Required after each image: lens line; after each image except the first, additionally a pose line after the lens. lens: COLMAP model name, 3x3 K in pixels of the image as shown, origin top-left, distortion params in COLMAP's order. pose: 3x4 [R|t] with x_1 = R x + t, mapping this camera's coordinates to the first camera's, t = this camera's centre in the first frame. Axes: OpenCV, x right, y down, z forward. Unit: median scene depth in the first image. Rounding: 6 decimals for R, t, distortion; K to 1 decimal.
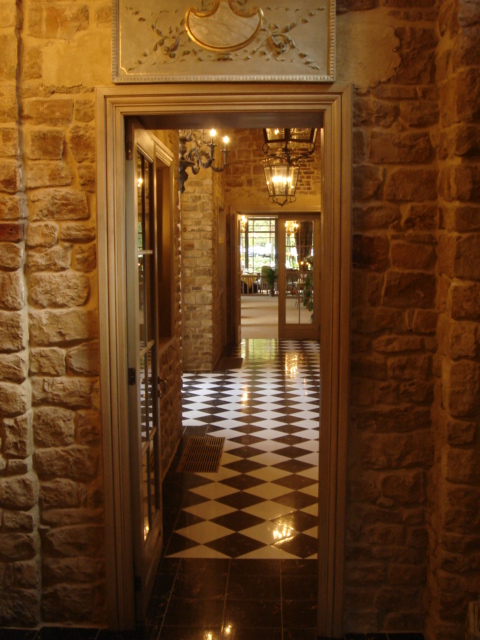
lens RADIAL K [[733.1, 0, 240.0], [0, 733.1, 320.0], [0, 0, 1]] dist [-0.179061, 0.142865]
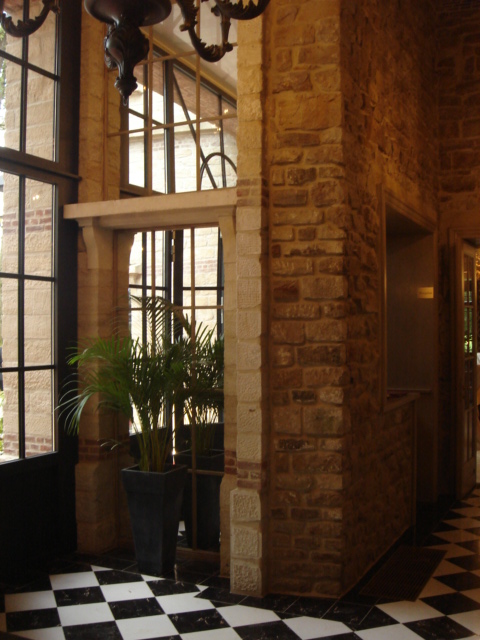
lens RADIAL K [[733.1, 0, 240.0], [0, 733.1, 320.0], [0, 0, 1]] dist [-0.179061, 0.142865]
pose [[0.914203, -0.005820, -0.405215, 0.071560], [-0.040800, 0.993495, -0.106319, -0.040083], [0.403197, 0.113730, 0.908018, 0.611947]]
